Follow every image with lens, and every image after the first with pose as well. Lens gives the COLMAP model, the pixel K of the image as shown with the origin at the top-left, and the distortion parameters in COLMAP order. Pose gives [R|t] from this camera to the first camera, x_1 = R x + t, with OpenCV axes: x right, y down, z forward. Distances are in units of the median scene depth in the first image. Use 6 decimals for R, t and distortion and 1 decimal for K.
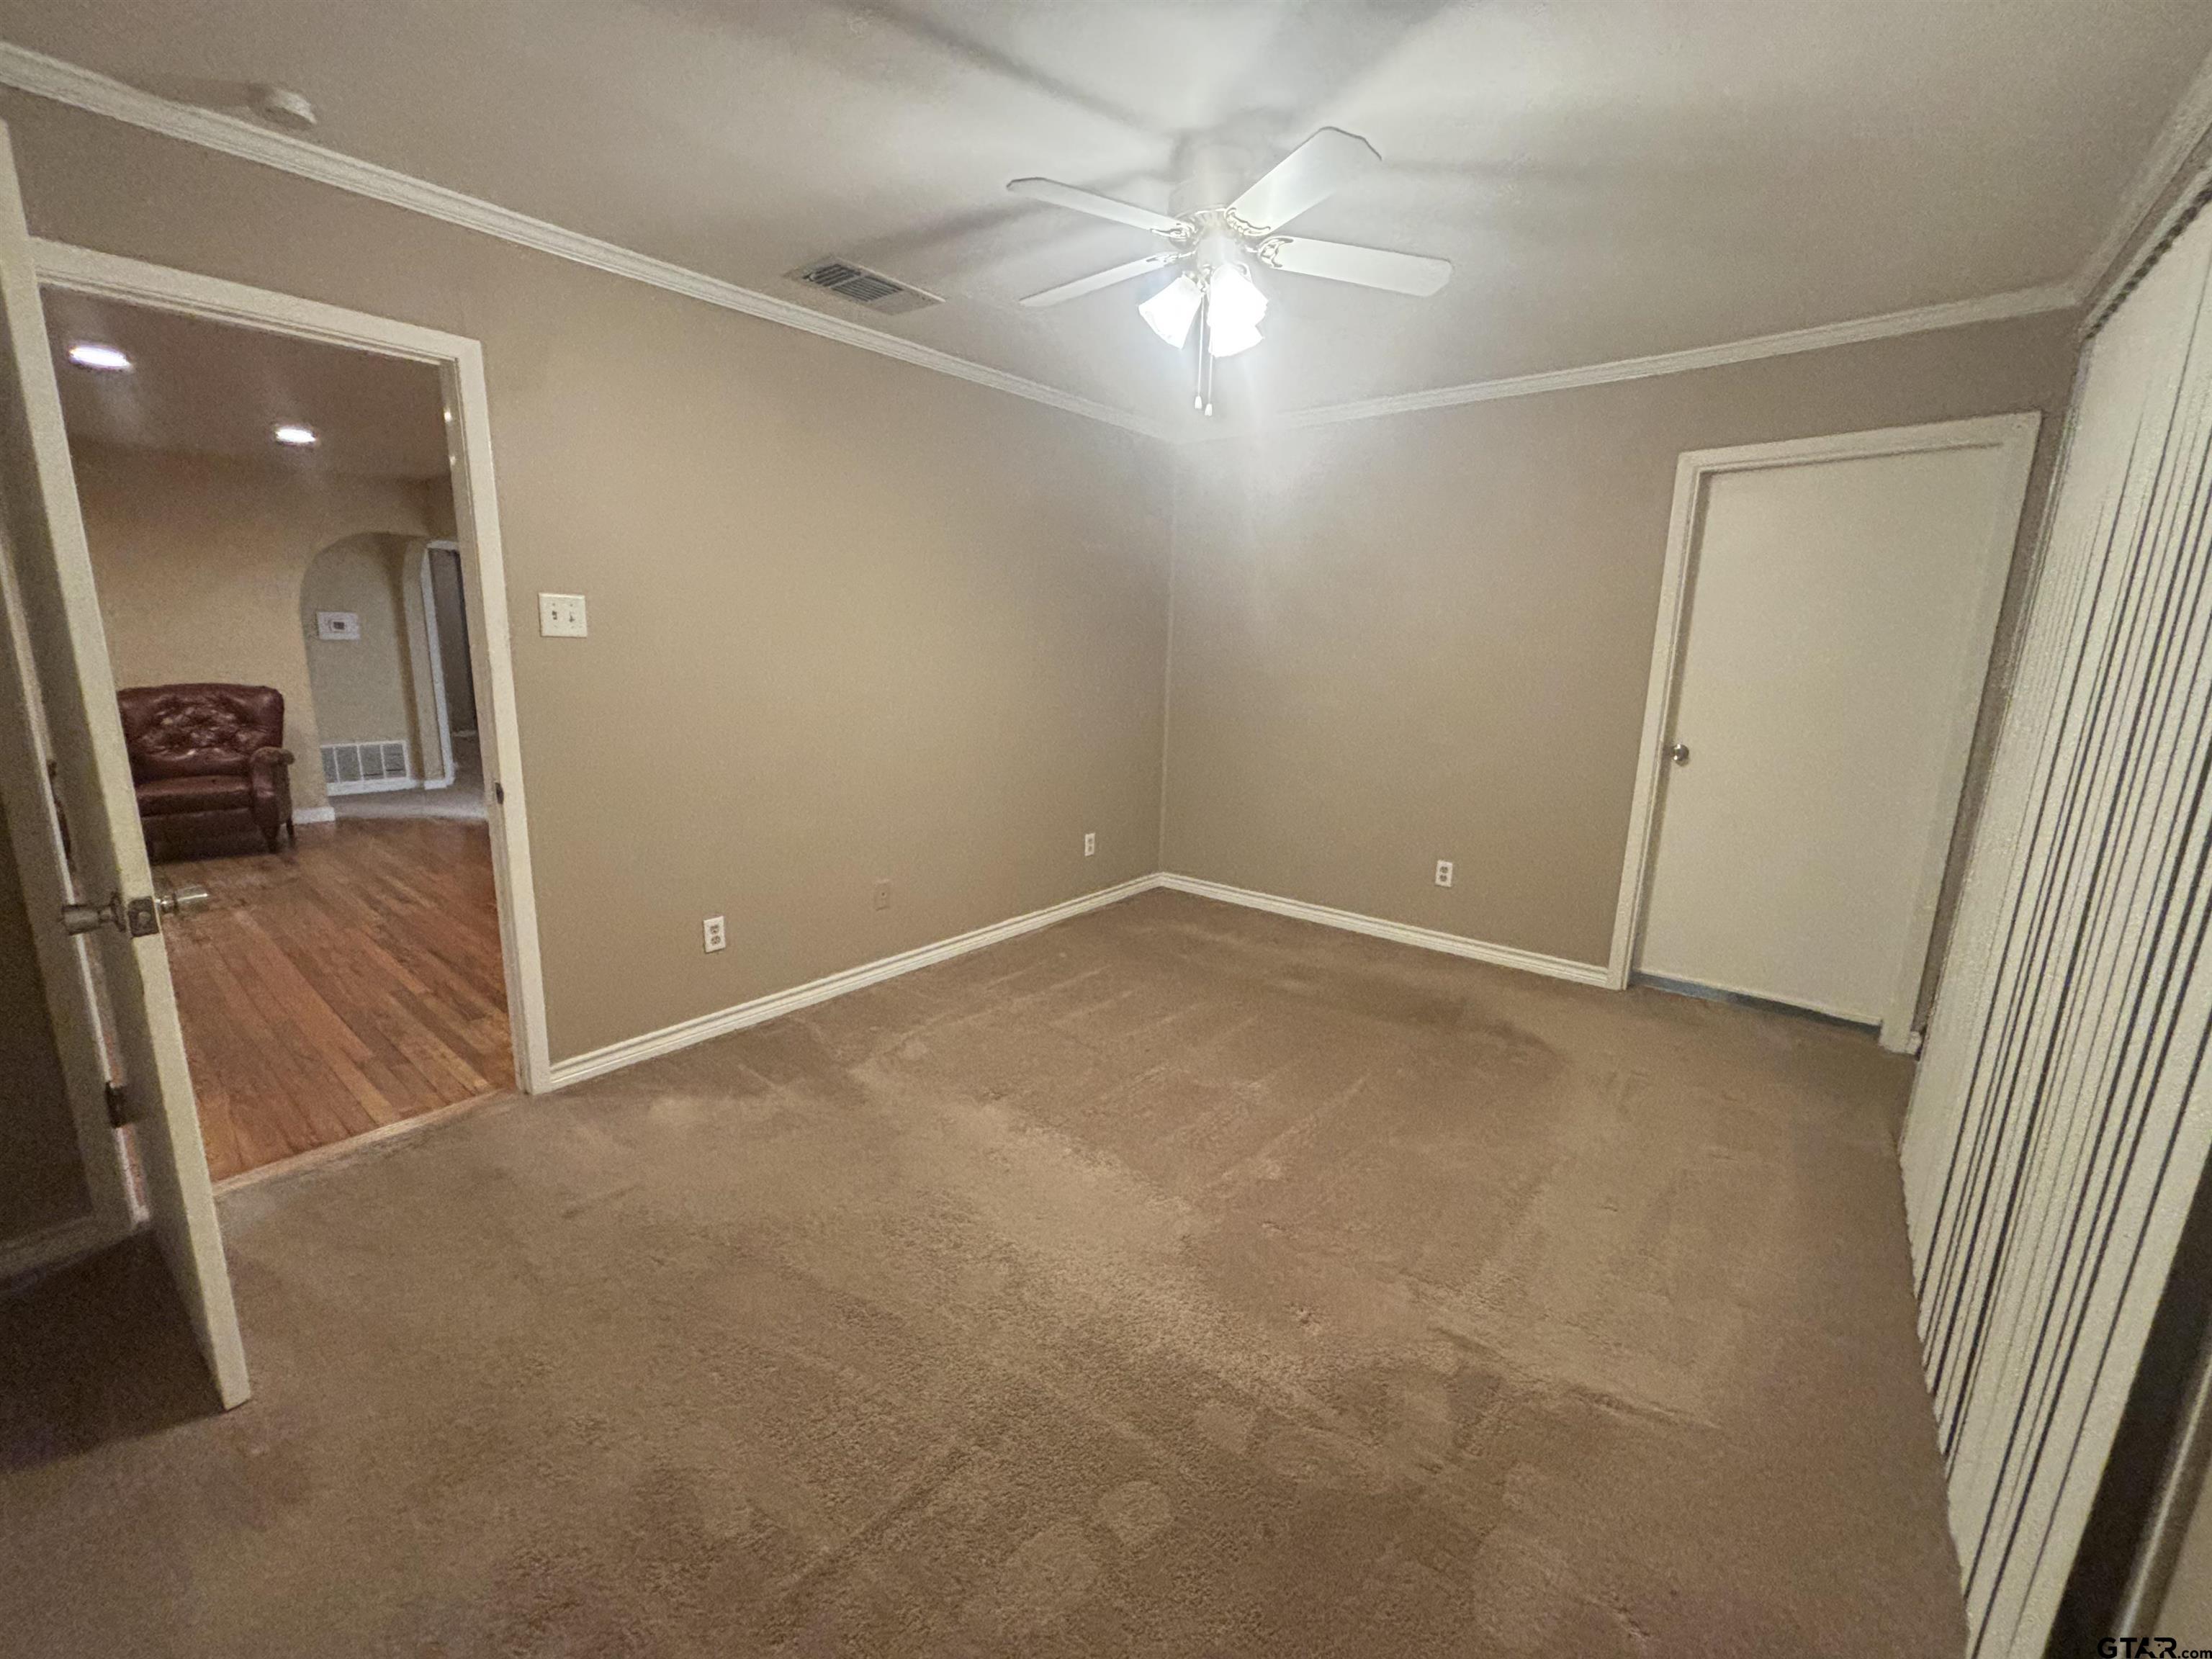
lens RADIAL K [[886.7, 0, 1098.5], [0, 886.7, 818.6], [0, 0, 1]] dist [0.008116, -0.000776]
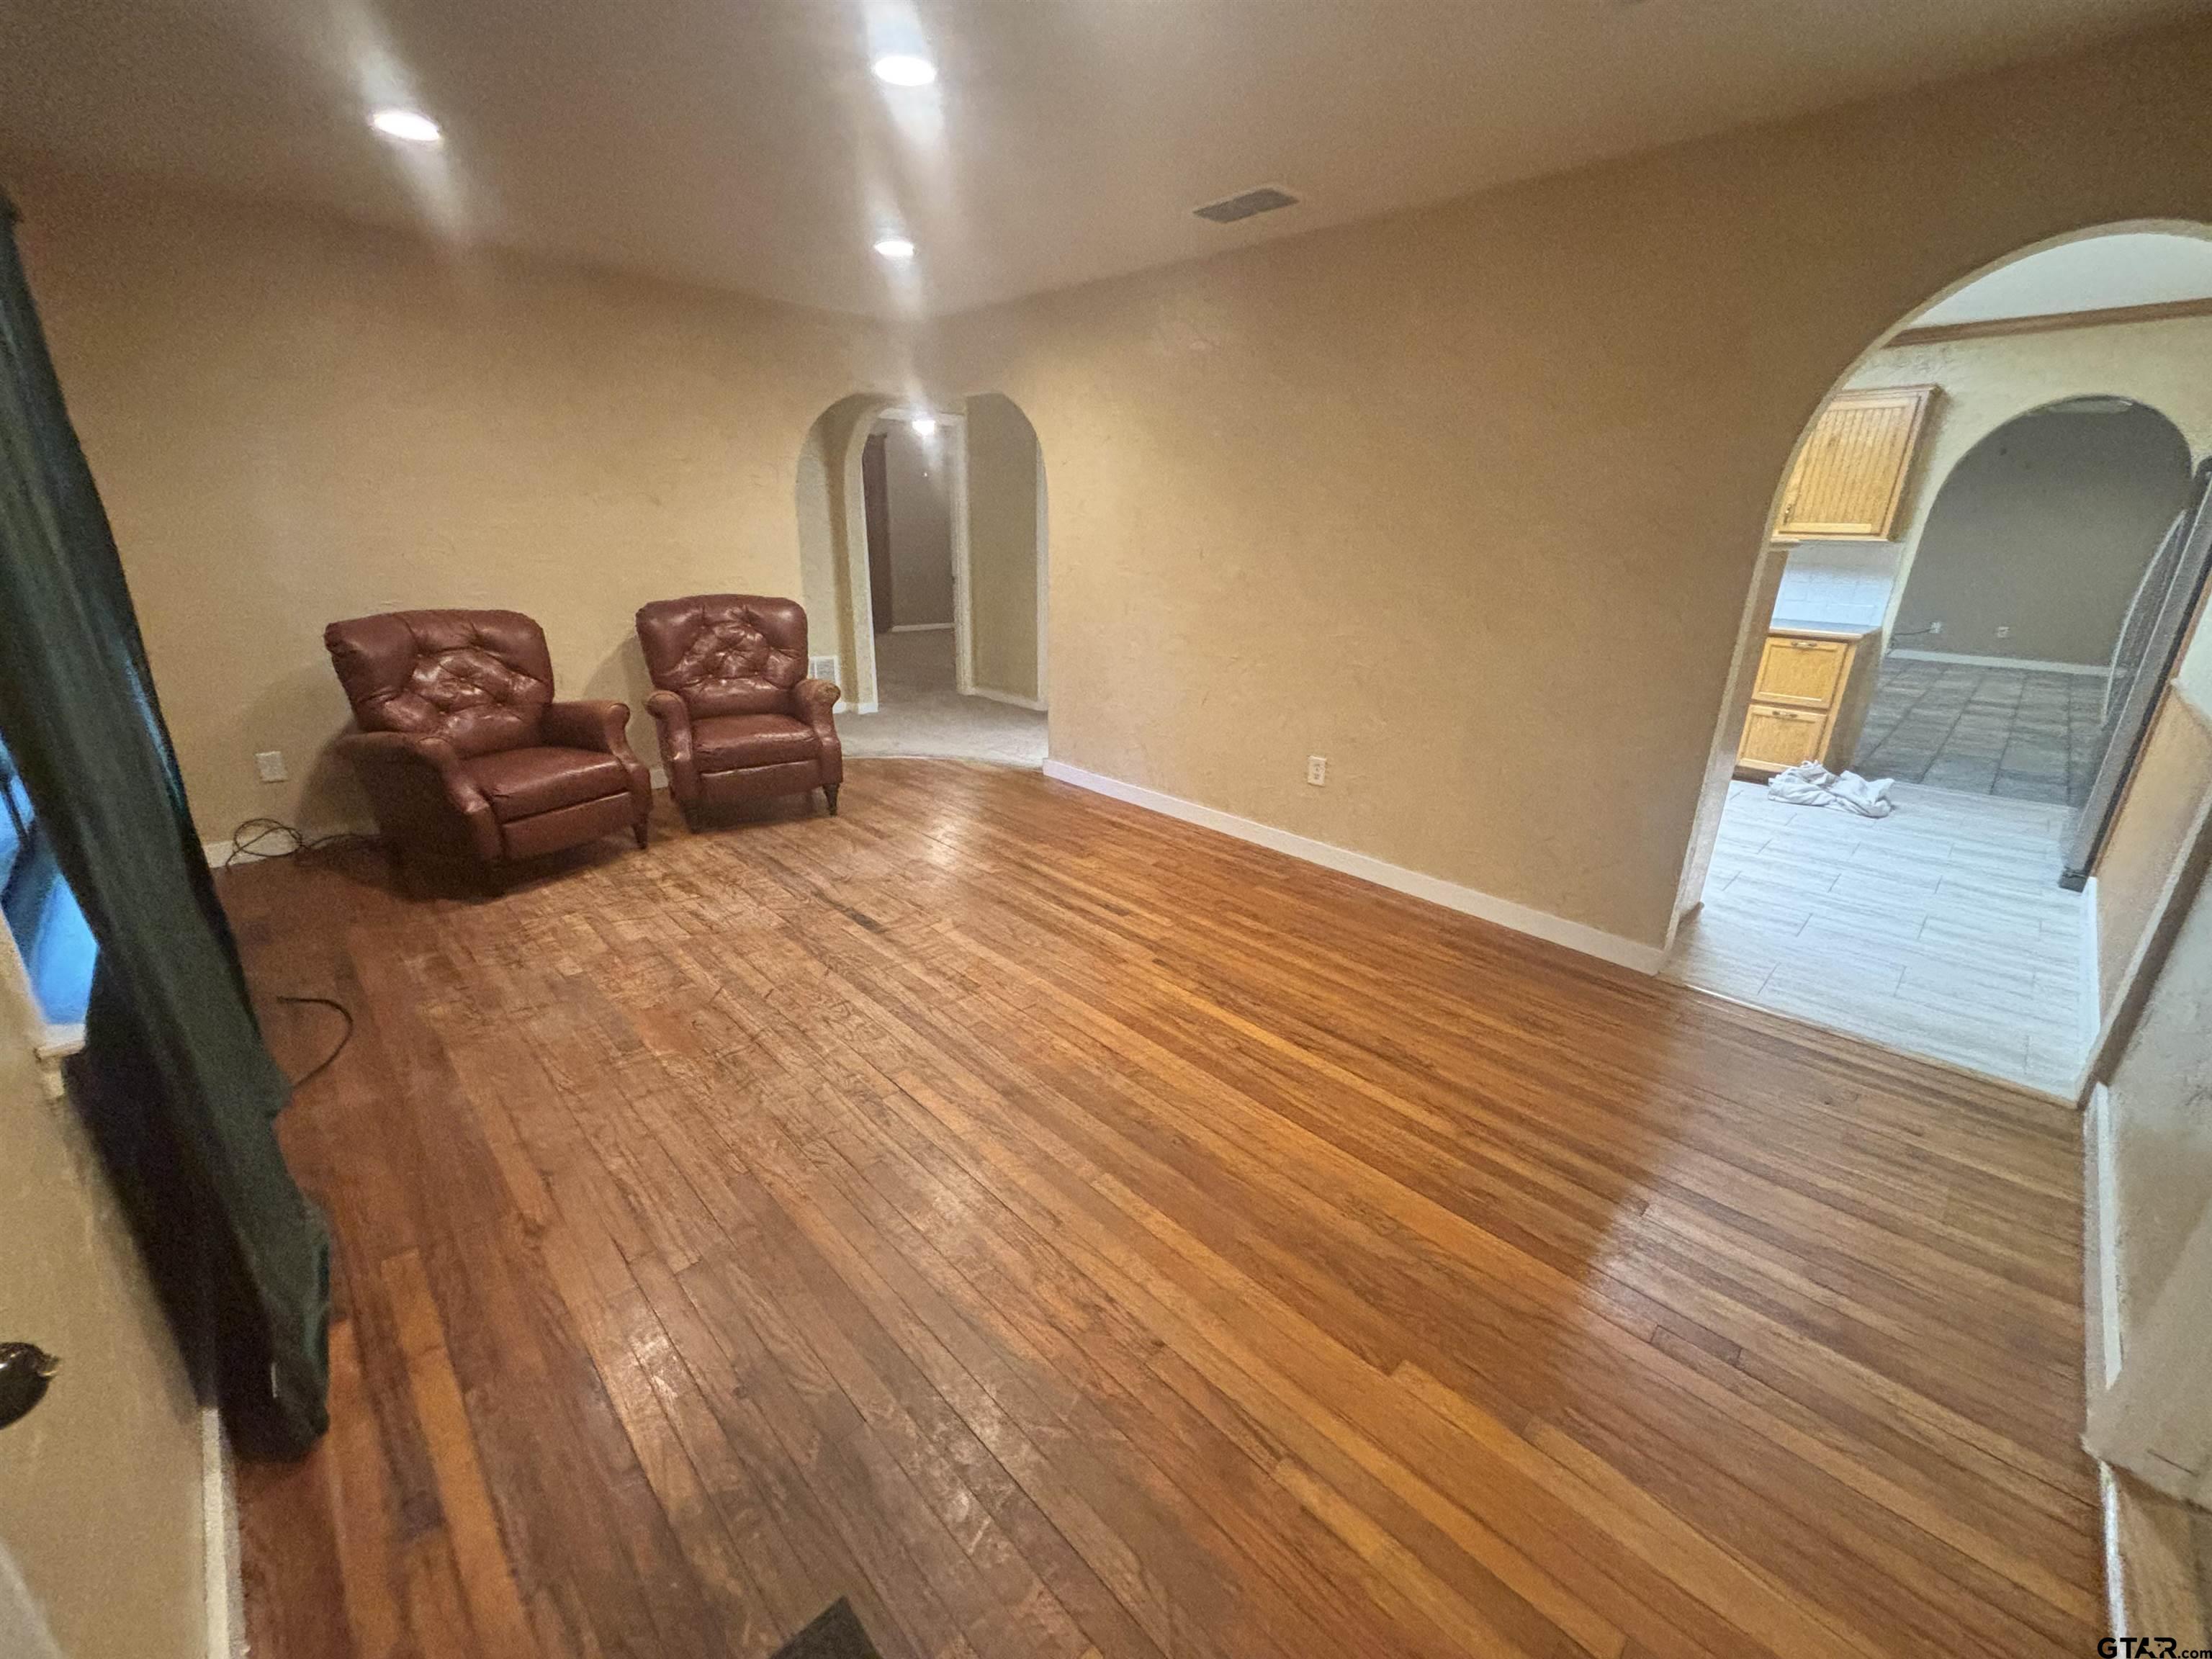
lens RADIAL K [[886.7, 0, 1106.4], [0, 886.7, 818.7], [0, 0, 1]] dist [0.008116, -0.000776]
pose [[0.993283, 0.030595, -0.111588, -0.576682], [-0.016574, 0.992084, 0.124481, -0.059130], [0.114513, -0.121795, 0.985927, 0.236448]]
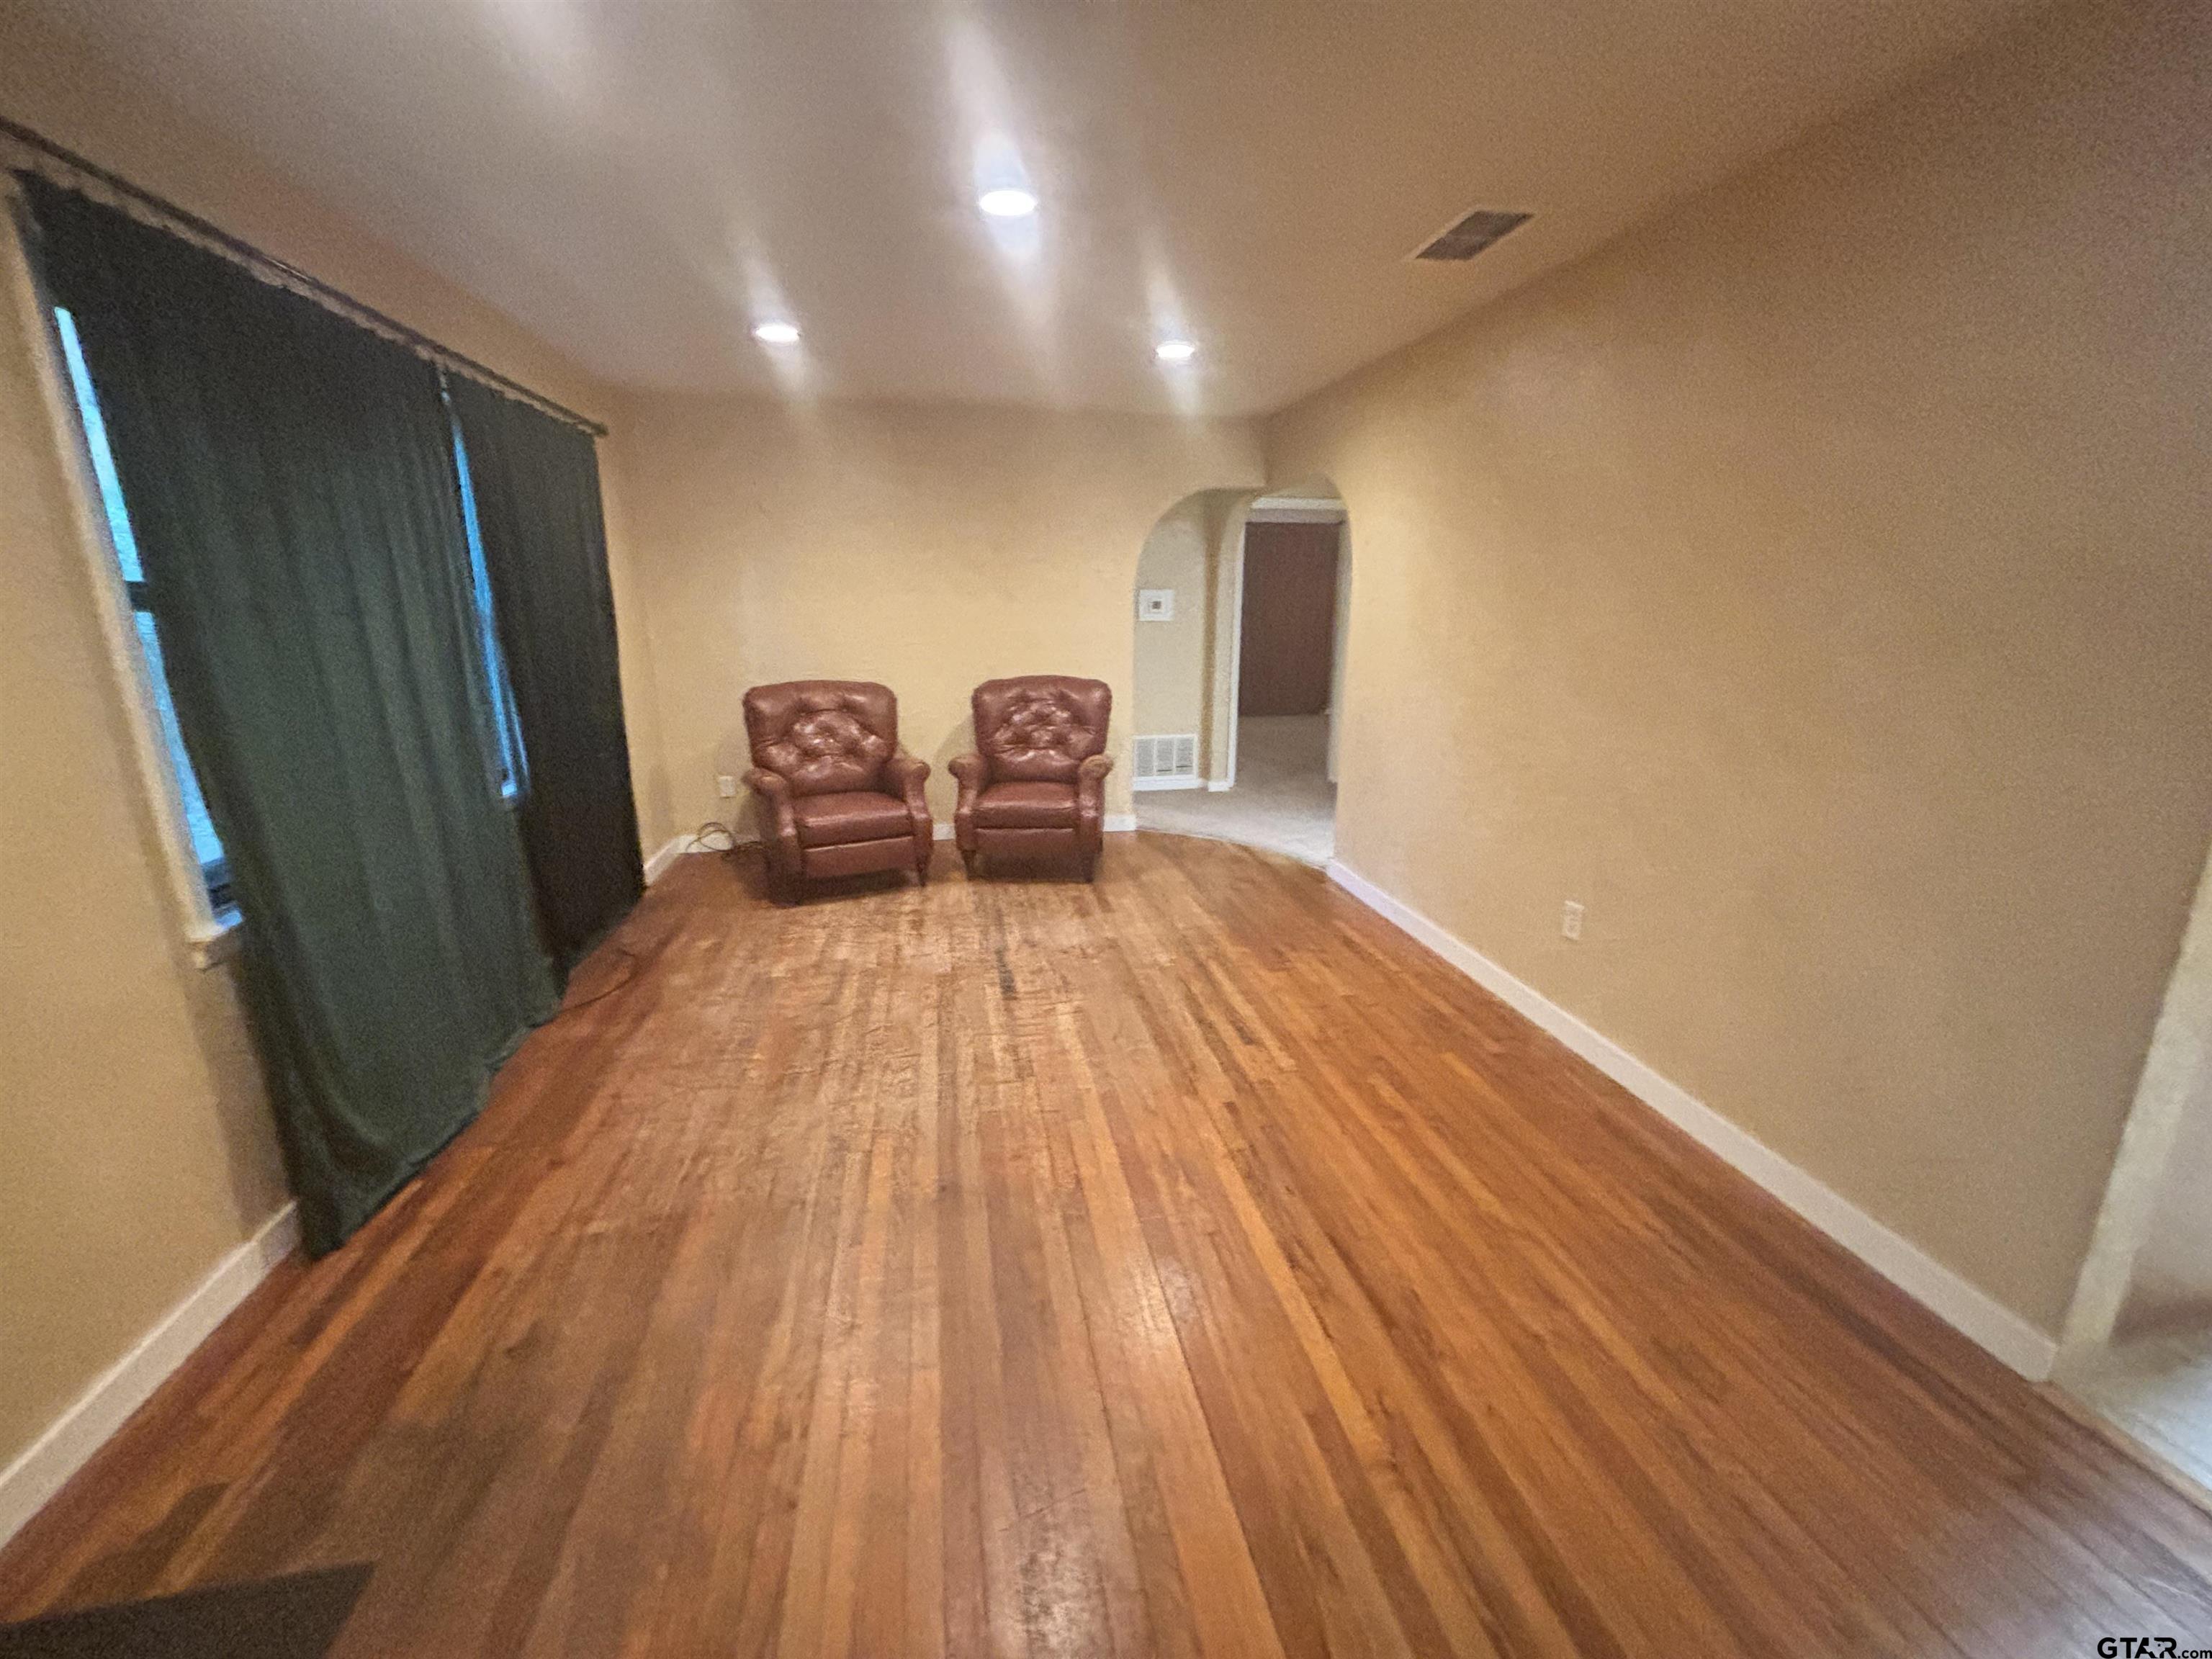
lens RADIAL K [[886.7, 0, 1102.0], [0, 886.7, 826.0], [0, 0, 1]] dist [0.008116, -0.000776]
pose [[0.764511, 0.135310, -0.630250, -0.384963], [-0.106944, 0.990795, 0.082992, -0.082683], [0.635678, 0.003953, 0.771944, 0.353705]]
